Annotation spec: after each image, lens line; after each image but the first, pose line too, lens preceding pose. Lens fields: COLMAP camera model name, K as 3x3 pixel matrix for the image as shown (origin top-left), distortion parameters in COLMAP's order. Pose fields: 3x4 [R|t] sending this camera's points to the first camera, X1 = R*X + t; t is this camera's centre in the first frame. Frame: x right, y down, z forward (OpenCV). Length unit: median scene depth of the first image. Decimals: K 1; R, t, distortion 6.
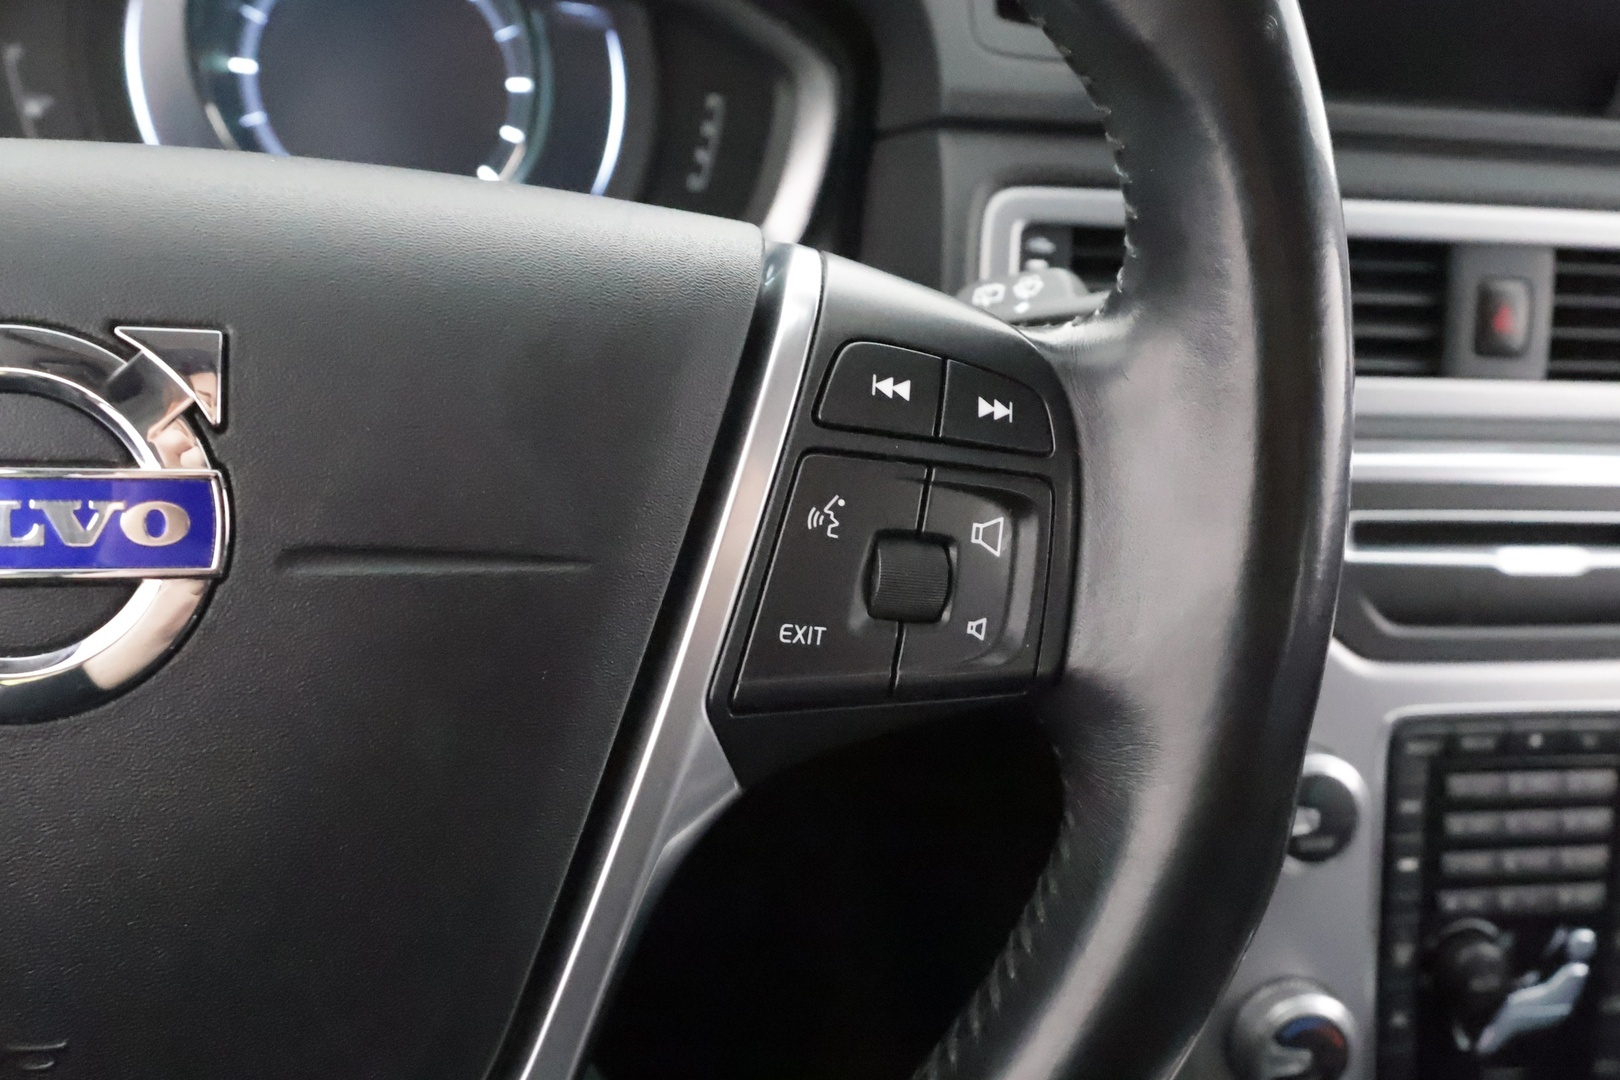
lens RADIAL K [[1313.6, 0, 808.6], [0, 1313.6, 556.0], [0, 0, 1]] dist [-0.005712, -0.003193]
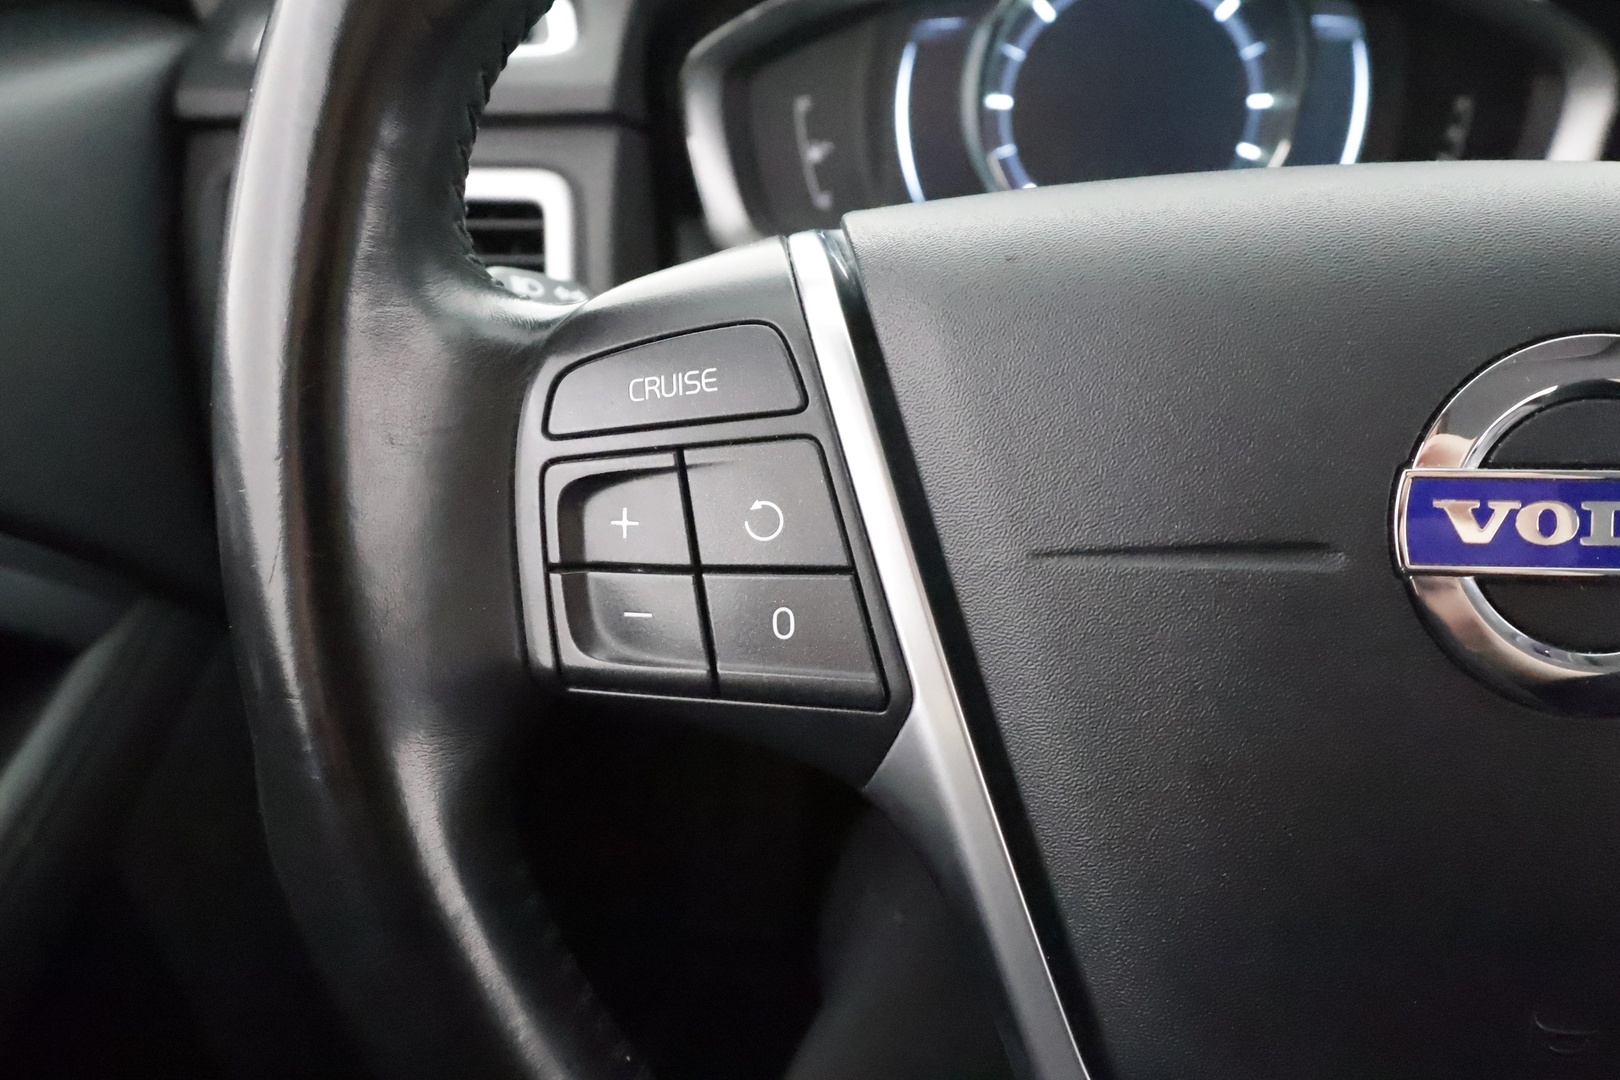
lens RADIAL K [[1313.6, 0, 808.6], [0, 1313.6, 556.0], [0, 0, 1]] dist [-0.005712, -0.003193]
pose [[0.972280, -0.000323, -0.233818, -0.360596], [-0.003608, 0.999859, -0.016385, 0.003994], [0.233791, 0.016775, 0.972142, -0.046622]]
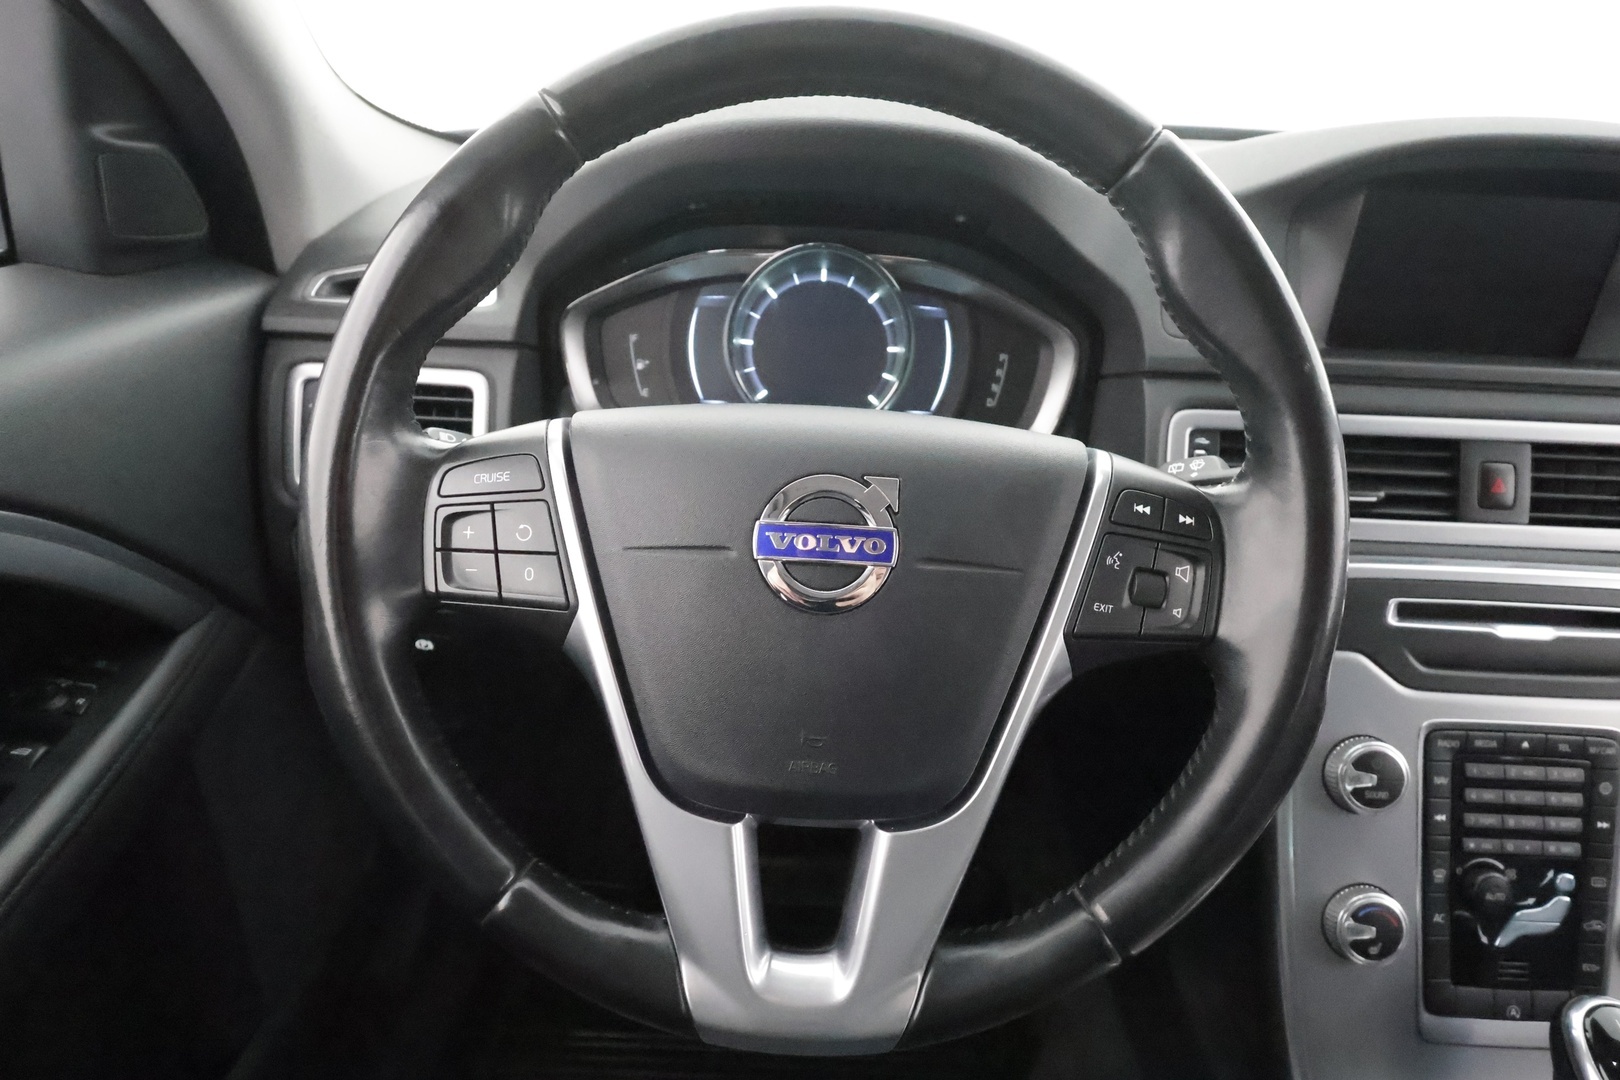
lens RADIAL K [[1062.4, 0, 810.8], [0, 1062.4, 544.8], [0, 0, 1]] dist [-0.000219, 0.002872]
pose [[0.985318, 0.022325, -0.169263, -0.092262], [-0.042812, 0.992046, -0.118373, 0.089461], [0.165274, 0.123881, 0.978437, -0.448228]]
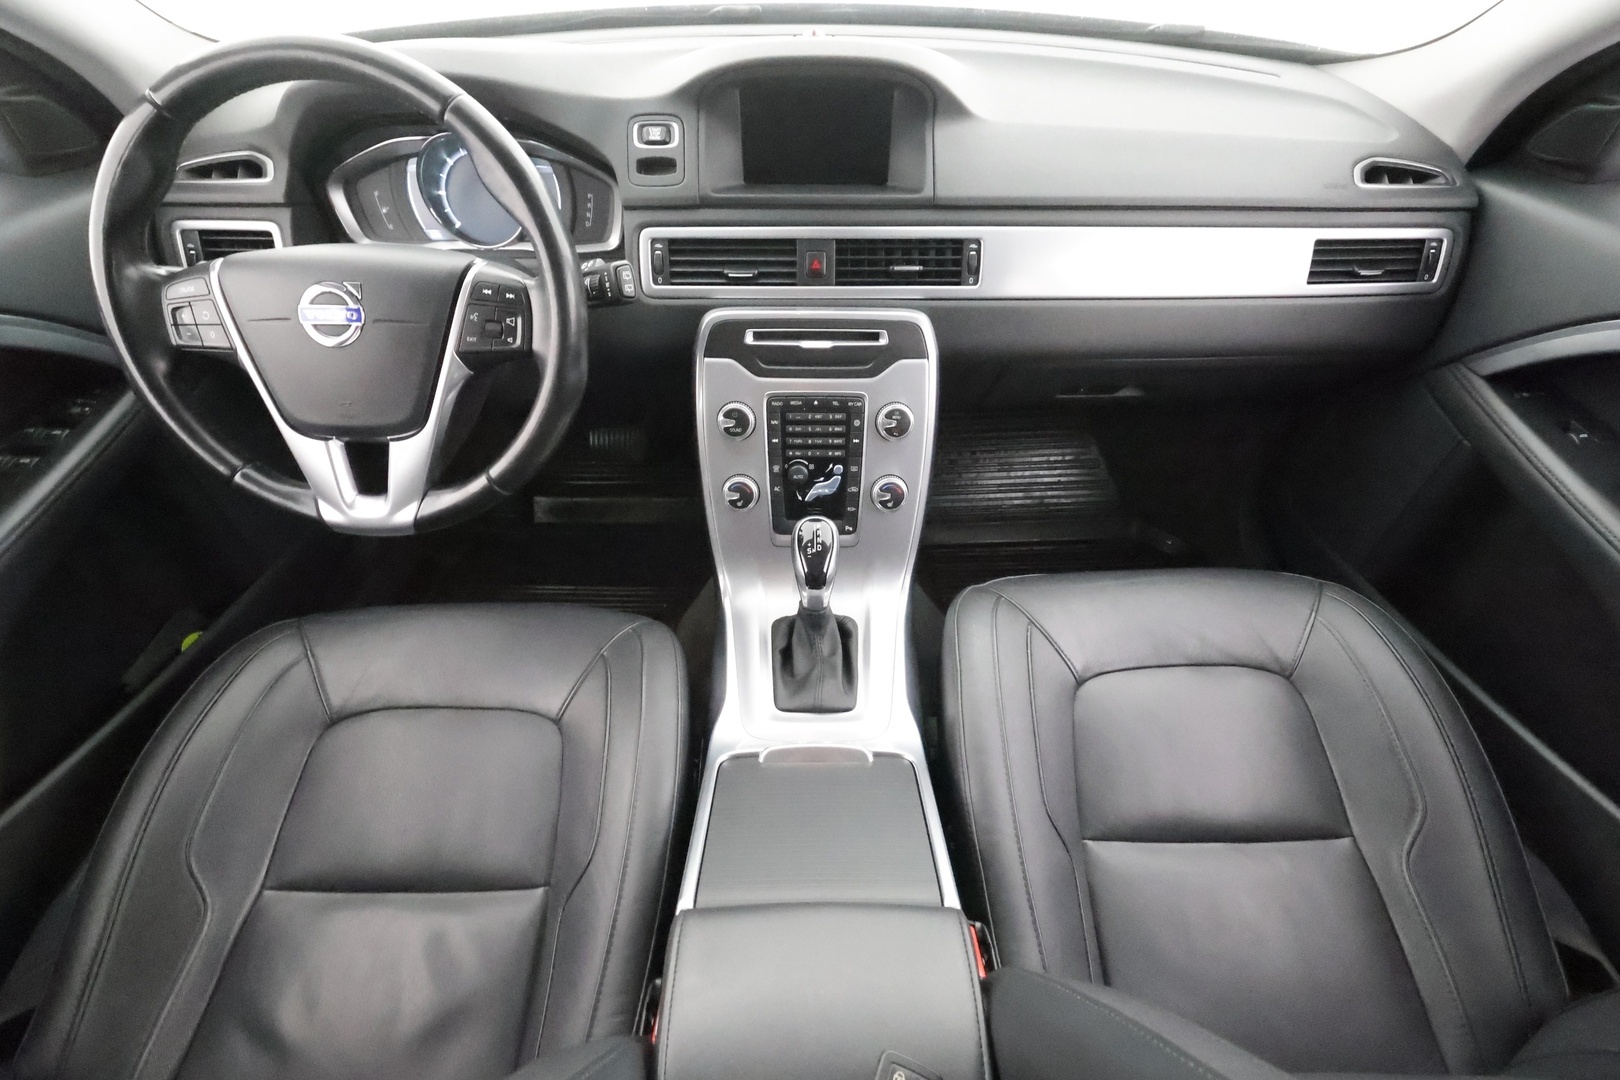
lens RADIAL K [[750.3, 0, 810.0], [0, 750.3, 540.0], [0, 0, 1]] dist [-0.000296, 0.000210]
pose [[0.984787, 0.032917, -0.170621, 0.866923], [-0.001725, 0.983698, 0.179821, 0.141464], [0.173759, -0.176791, 0.968789, -0.840654]]
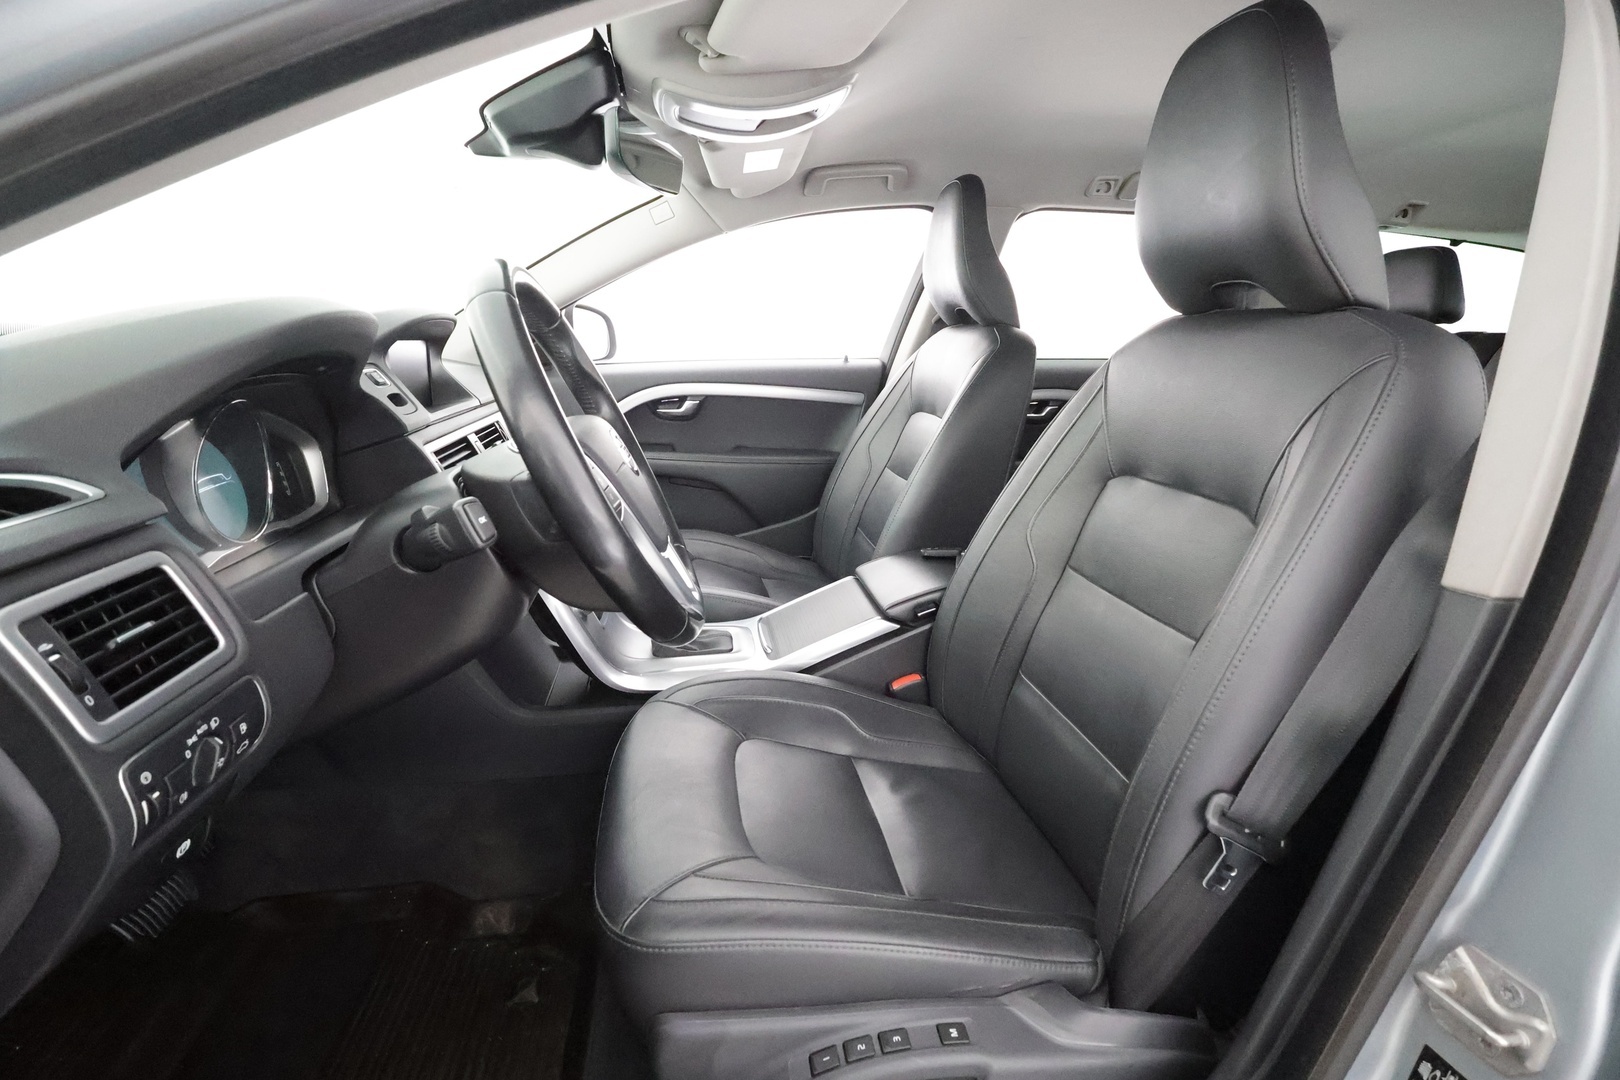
lens RADIAL K [[750.3, 0, 810.0], [0, 750.3, 540.0], [0, 0, 1]] dist [-0.000296, 0.000210]
pose [[-0.015656, -0.349024, 0.936983, -1.849388], [0.501047, 0.808211, 0.309429, -0.172709], [-0.865278, 0.474317, 0.162224, -0.125091]]
